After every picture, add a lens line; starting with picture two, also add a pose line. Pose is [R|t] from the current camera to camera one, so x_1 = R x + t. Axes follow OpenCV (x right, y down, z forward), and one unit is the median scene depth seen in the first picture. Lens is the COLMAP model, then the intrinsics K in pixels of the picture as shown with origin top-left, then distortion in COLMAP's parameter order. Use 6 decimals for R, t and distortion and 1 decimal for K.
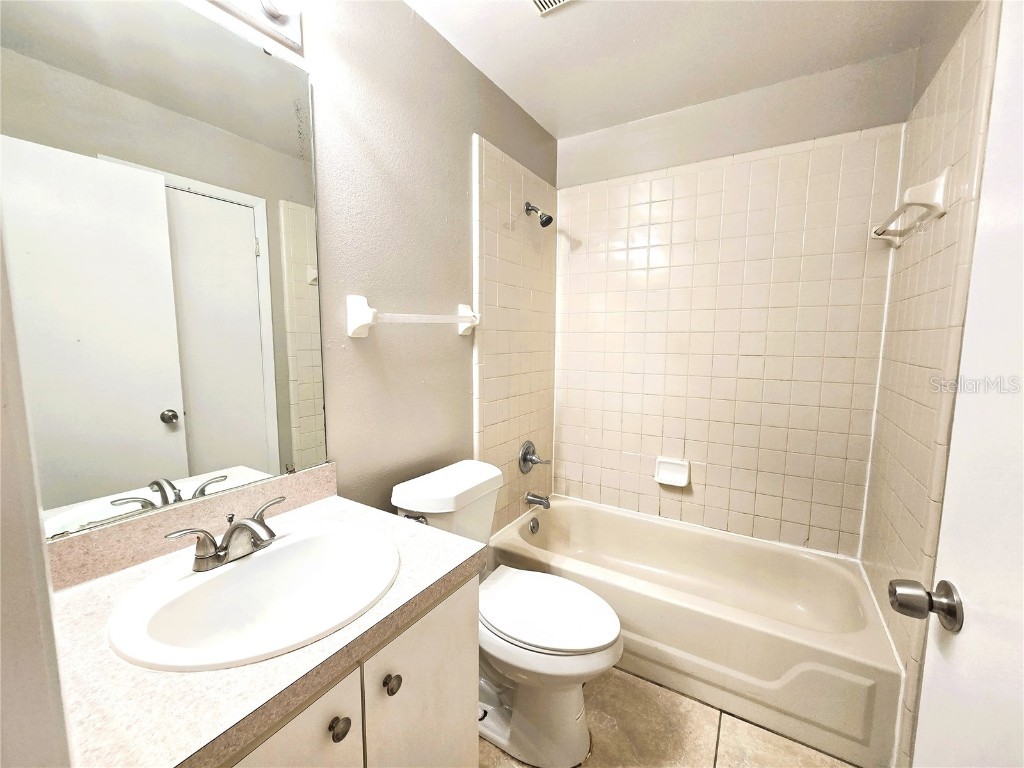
lens RADIAL K [[421.6, 0, 505.7], [0, 421.6, 384.6], [0, 0, 1]] dist [-0.006959, 0.000748]
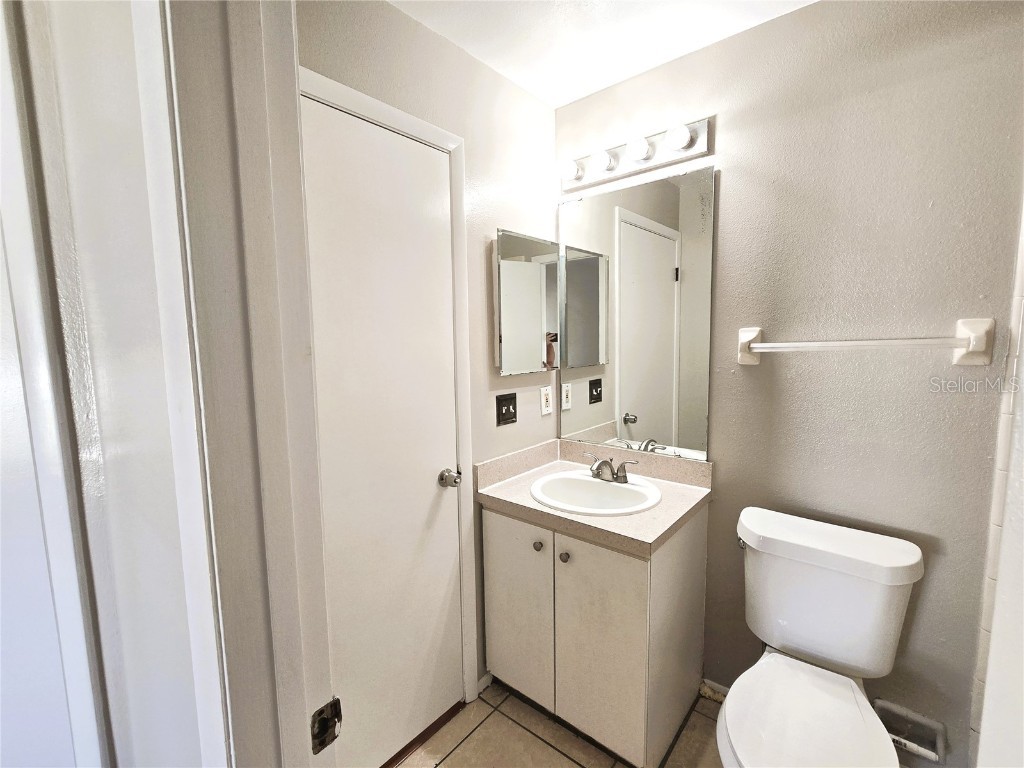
lens RADIAL K [[421.6, 0, 505.7], [0, 421.6, 384.6], [0, 0, 1]] dist [-0.006959, 0.000748]
pose [[-0.120528, 0.099370, -0.987724, 1.134140], [-0.098856, 0.988830, 0.111544, -0.160781], [0.987776, 0.111086, -0.109358, 0.649279]]
